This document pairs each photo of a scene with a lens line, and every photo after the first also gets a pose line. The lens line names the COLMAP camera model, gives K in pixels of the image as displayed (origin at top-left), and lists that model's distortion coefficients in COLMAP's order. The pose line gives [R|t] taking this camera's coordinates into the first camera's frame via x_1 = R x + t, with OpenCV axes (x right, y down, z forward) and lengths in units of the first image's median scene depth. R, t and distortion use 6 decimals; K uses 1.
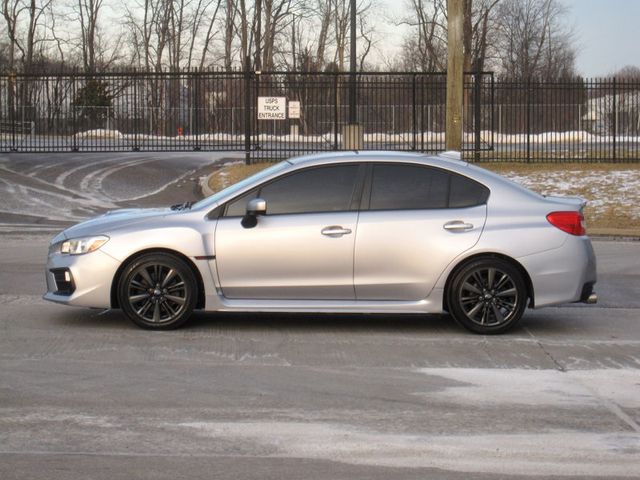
lens RADIAL K [[1740.8, 0, 321.2], [0, 1740.8, 238.5], [0, 0, 1]] dist [-0.100977, 0.000000]
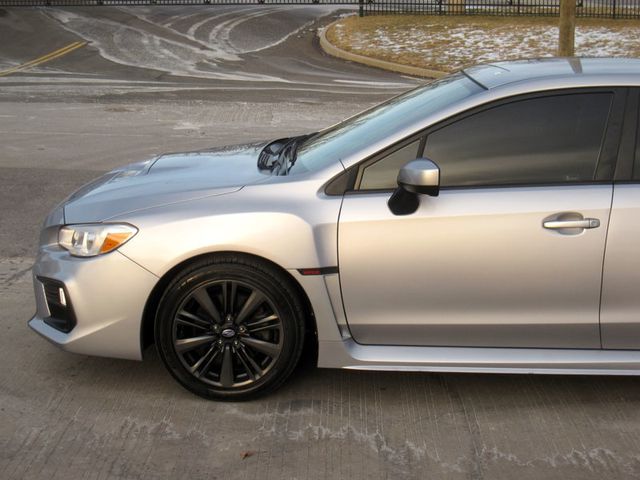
lens RADIAL K [[1266.5, 0, 320.7], [0, 1266.5, 238.1], [0, 0, 1]] dist [-0.160443, 0.000000]
pose [[0.997629, 0.018442, -0.066309, -0.013031], [-0.008961, 0.990036, 0.140526, -0.016578], [0.068240, -0.139598, 0.987854, 0.198816]]
